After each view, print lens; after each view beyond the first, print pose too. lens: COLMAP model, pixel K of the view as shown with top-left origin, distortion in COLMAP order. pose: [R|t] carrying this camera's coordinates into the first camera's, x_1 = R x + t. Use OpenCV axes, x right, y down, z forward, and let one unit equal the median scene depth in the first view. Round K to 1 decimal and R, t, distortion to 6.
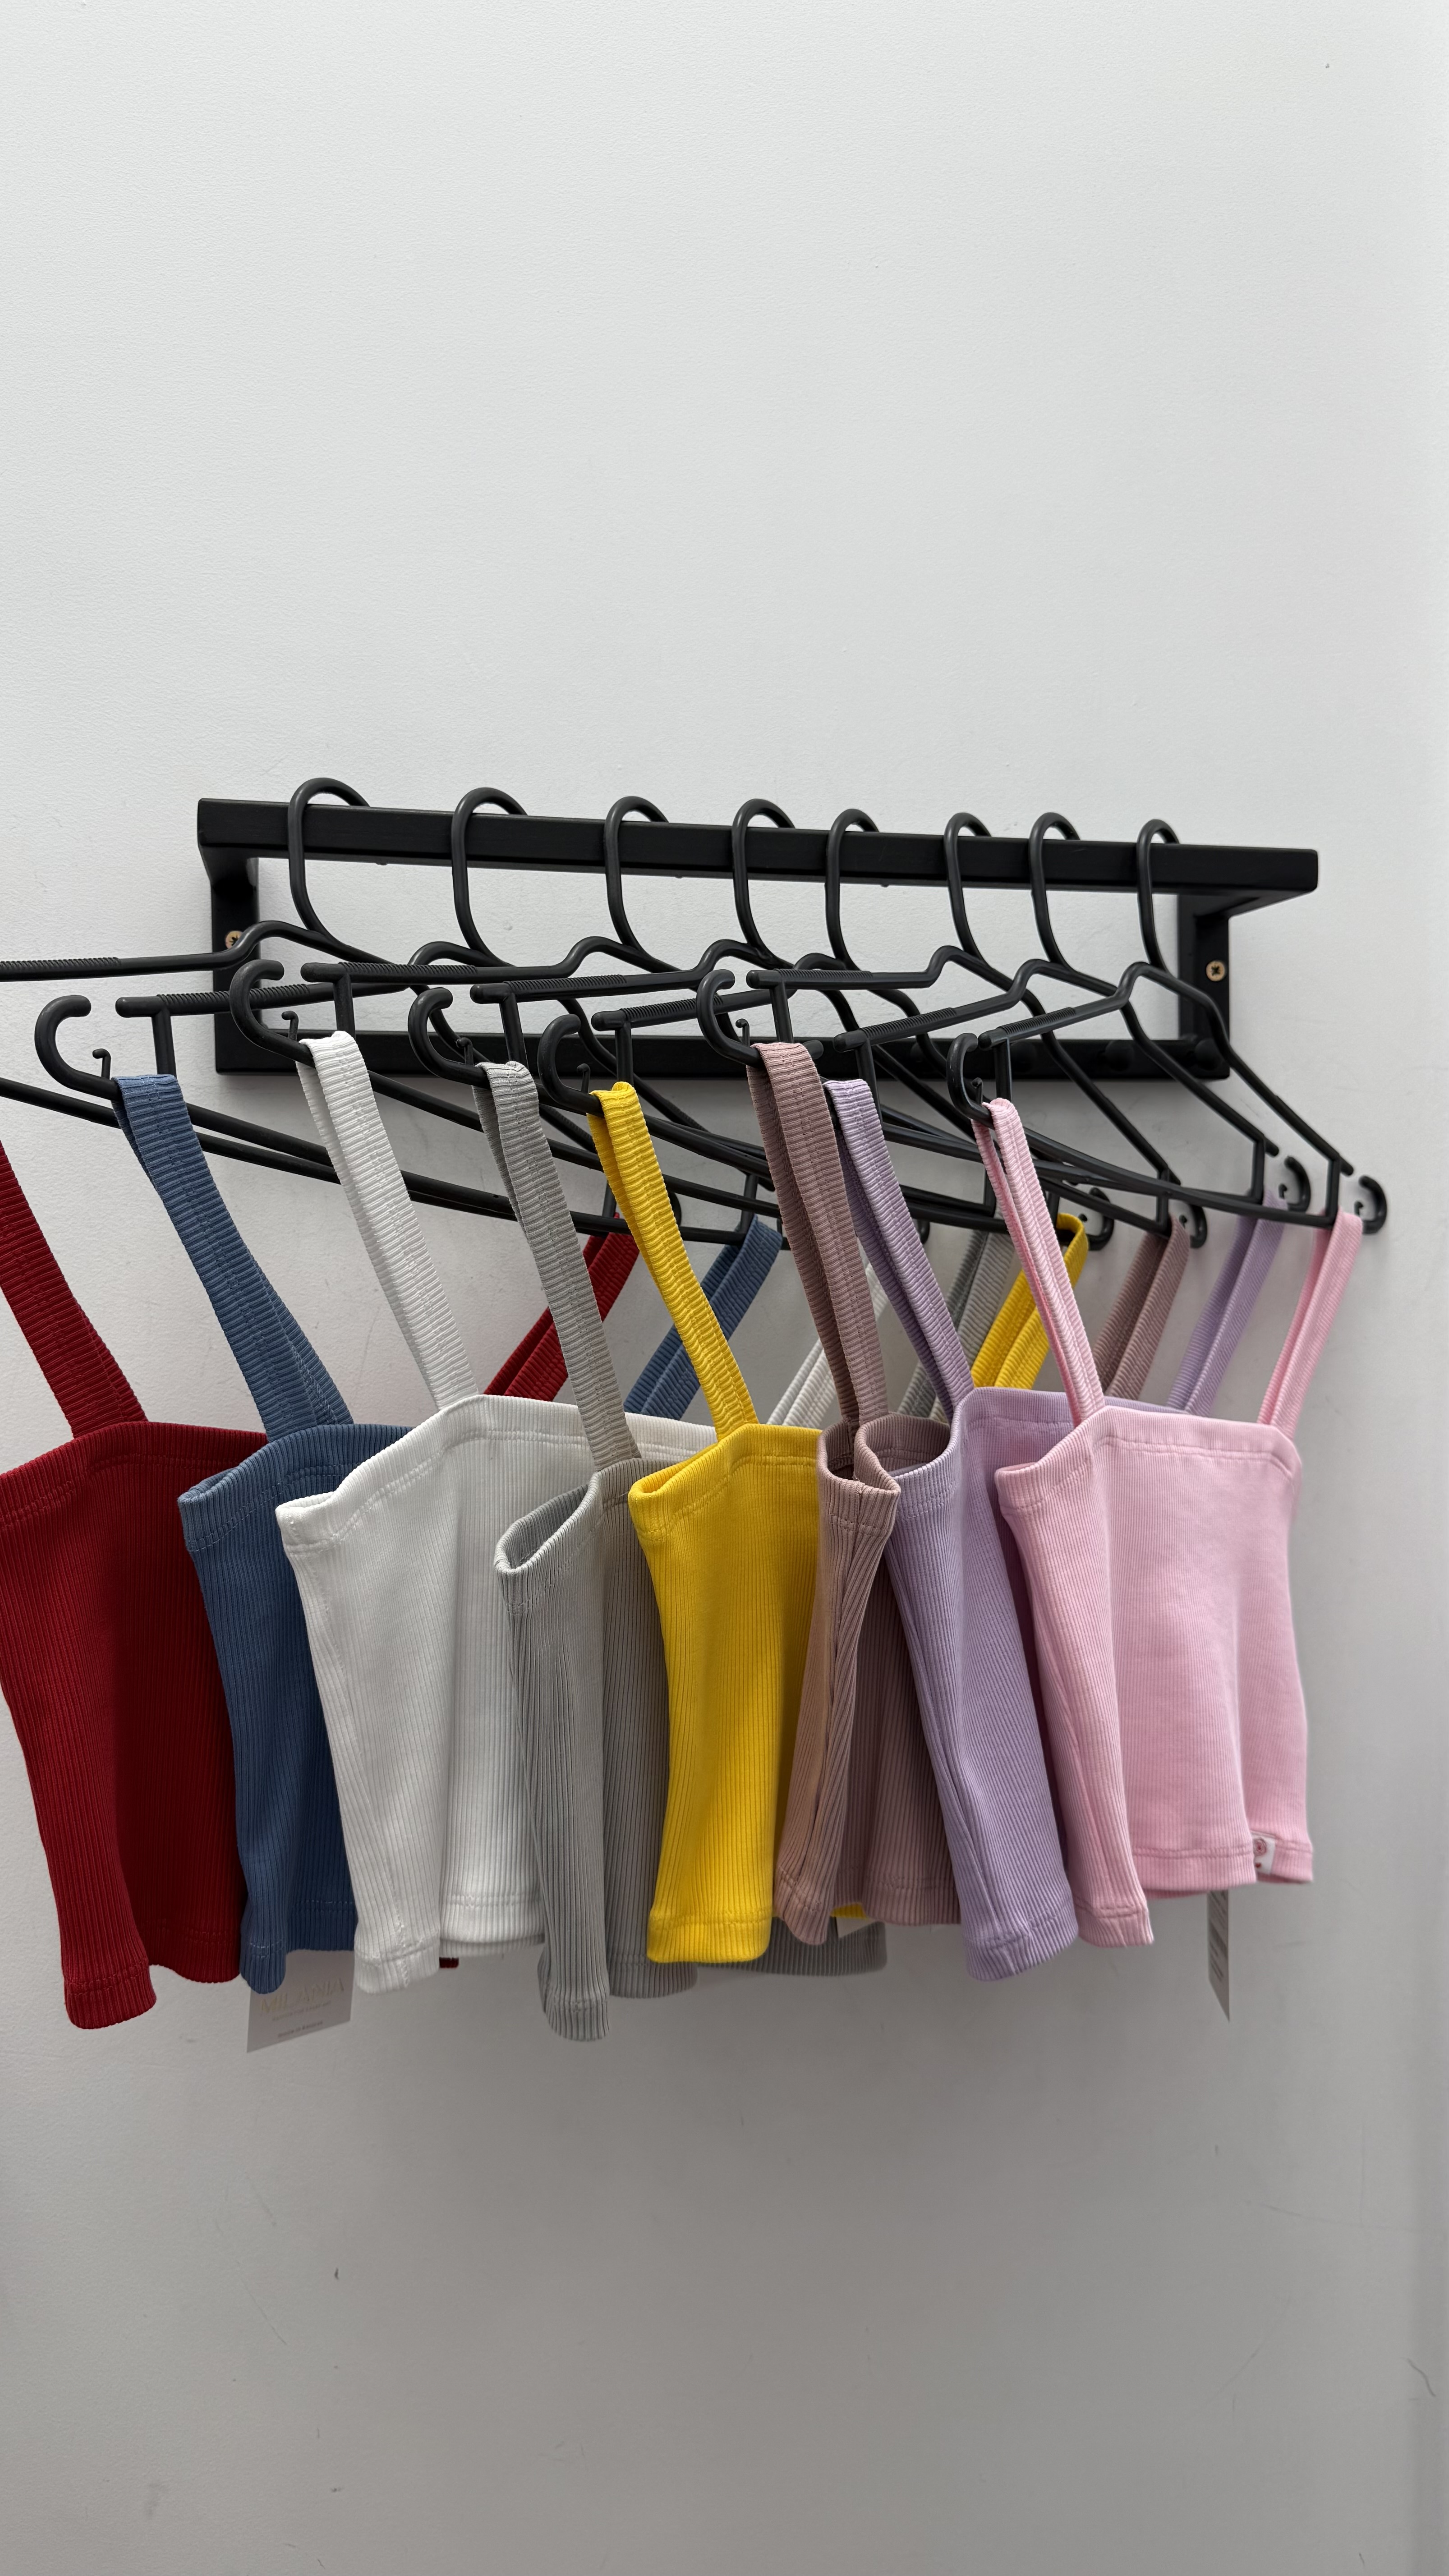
lens RADIAL K [[1830.8, 0, 724.5], [0, 1830.8, 1288.0], [0, 0, 1]] dist [0.189432, -0.498170]
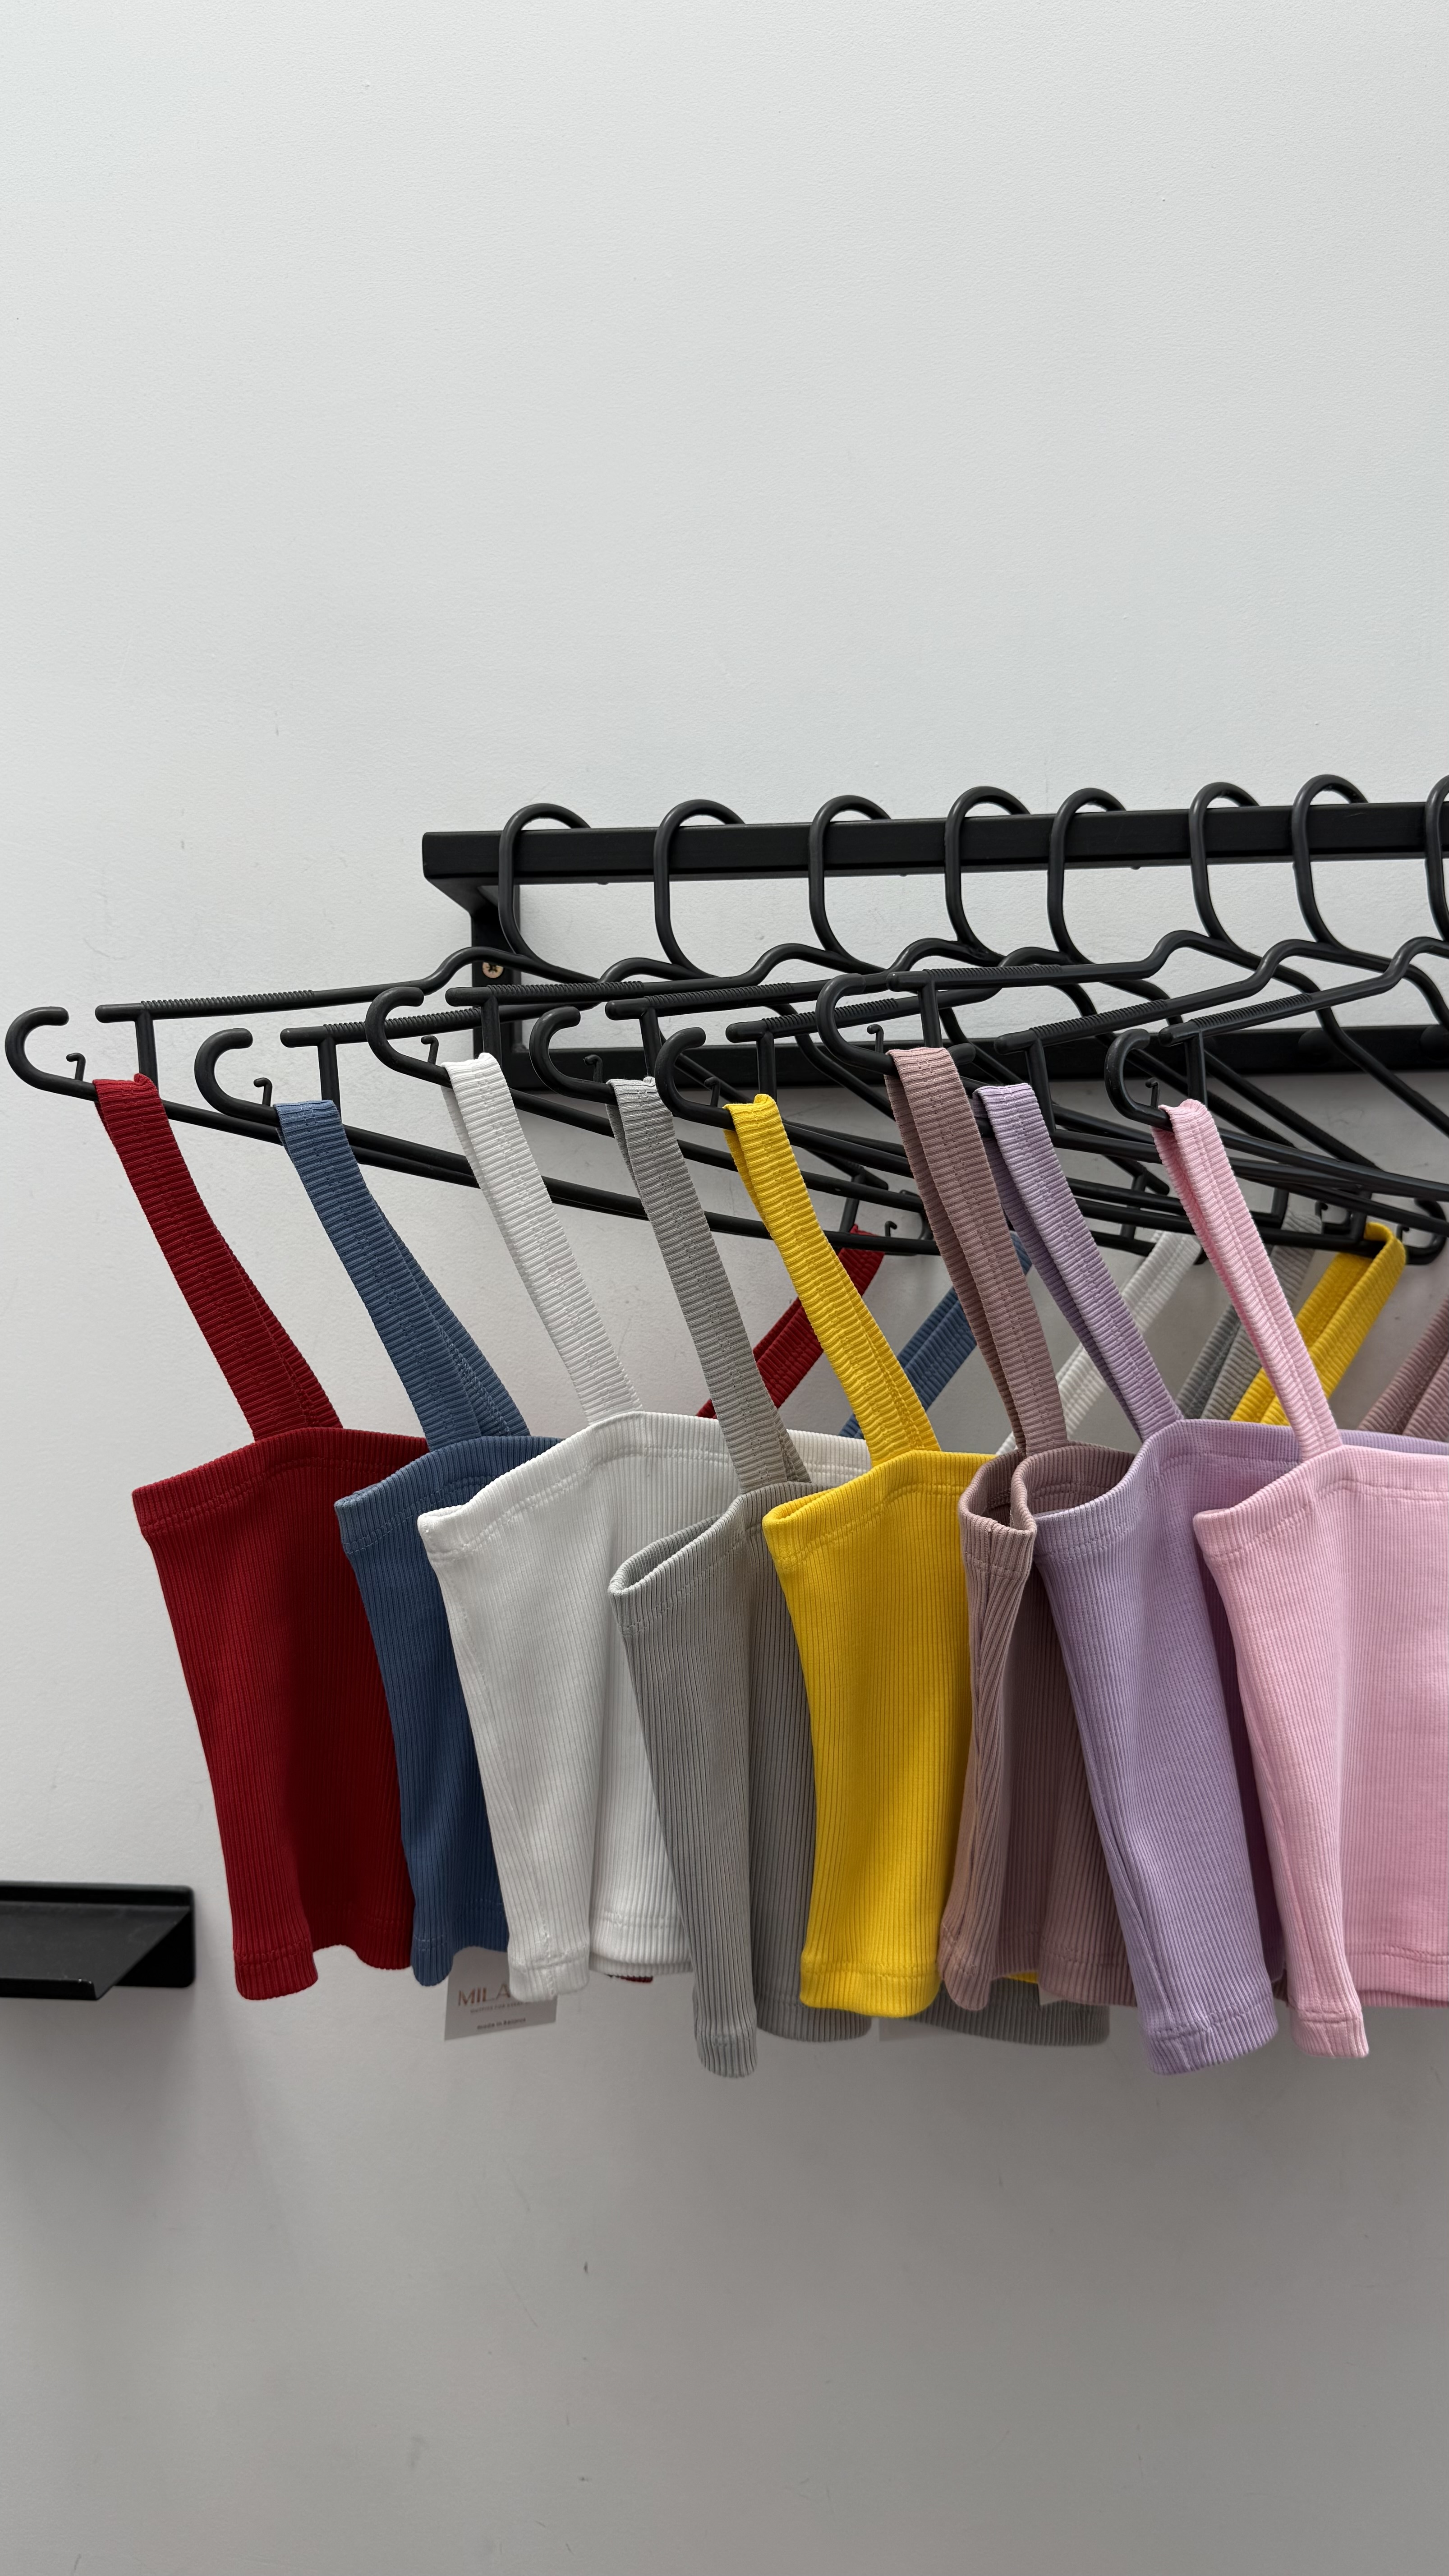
lens RADIAL K [[1830.8, 0, 724.5], [0, 1830.8, 1288.0], [0, 0, 1]] dist [0.189432, -0.498170]
pose [[0.946491, 0.008297, -0.322624, 0.233897], [-0.008043, 0.999965, 0.002119, -0.011372], [0.322630, 0.000589, 0.946525, 0.073838]]
